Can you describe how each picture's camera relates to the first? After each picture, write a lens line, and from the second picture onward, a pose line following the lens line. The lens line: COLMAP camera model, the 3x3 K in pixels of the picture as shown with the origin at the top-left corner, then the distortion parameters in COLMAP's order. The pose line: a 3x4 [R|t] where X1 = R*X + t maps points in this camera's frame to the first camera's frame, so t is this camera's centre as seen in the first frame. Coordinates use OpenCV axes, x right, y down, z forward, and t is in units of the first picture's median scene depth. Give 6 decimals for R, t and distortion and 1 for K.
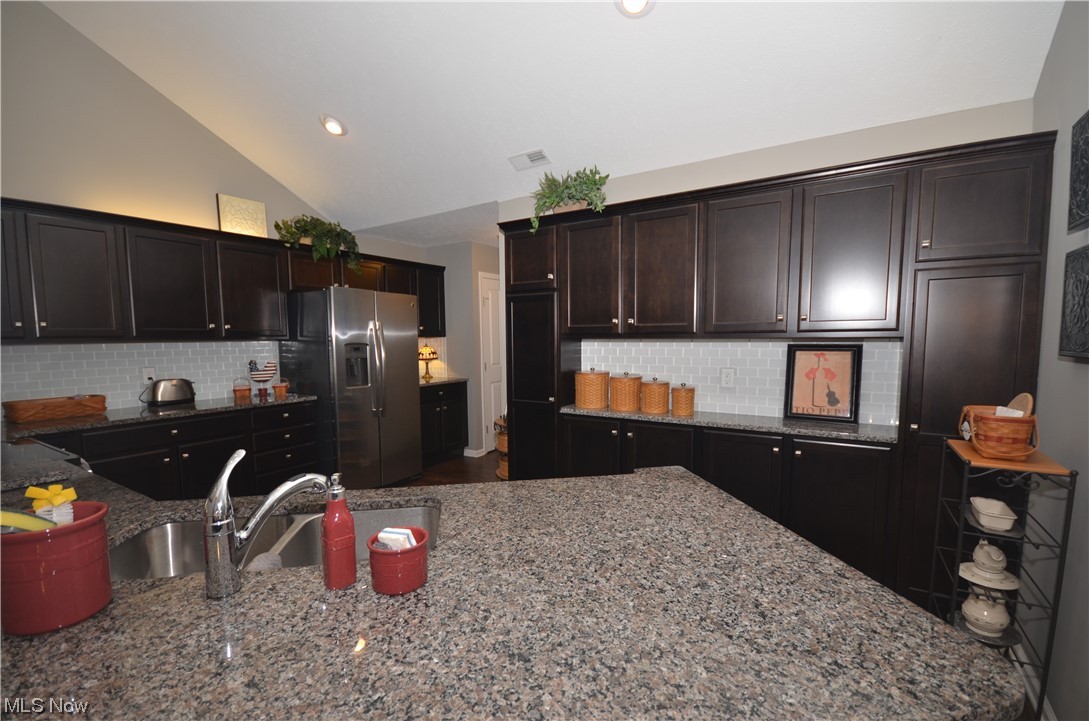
lens RADIAL K [[477.9, 0, 542.0], [0, 477.9, 378.4], [0, 0, 1]] dist [0.011414, -0.013127]
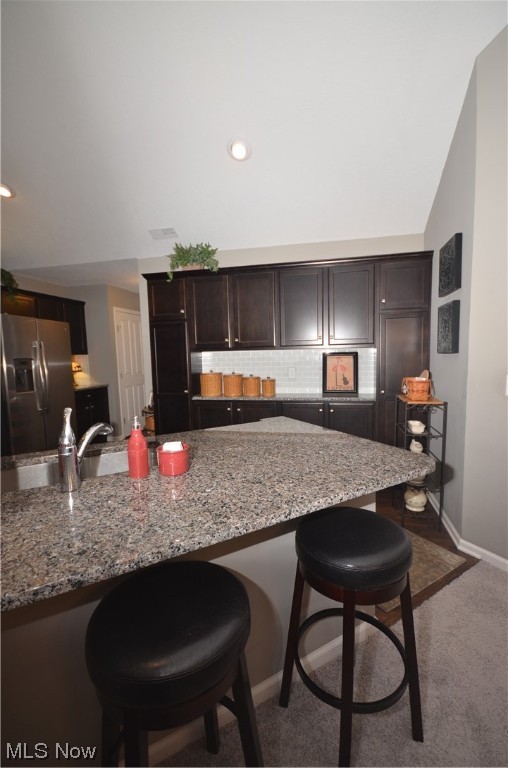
lens RADIAL K [[337.3, 0, 268.9], [0, 337.3, 387.0], [0, 0, 1]] dist [0.001656, 0.000611]
pose [[0.933150, -0.047583, 0.356325, -0.122167], [0.046576, 0.998850, 0.011410, 0.030029], [-0.356458, 0.005949, 0.934292, -0.108806]]
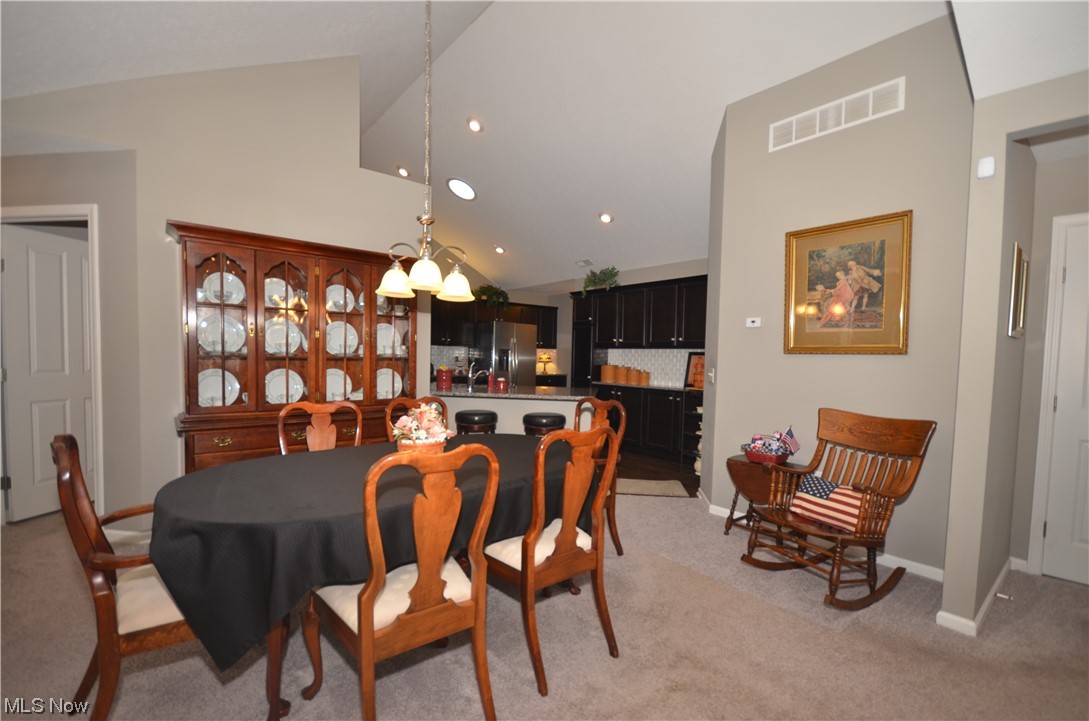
lens RADIAL K [[478.3, 0, 541.6], [0, 478.3, 379.9], [0, 0, 1]] dist [0.001656, 0.000611]
pose [[0.950727, 0.043900, -0.306905, 0.478173], [-0.056069, 0.997947, -0.030943, 0.136097], [0.304916, 0.046626, 0.951237, -1.066904]]
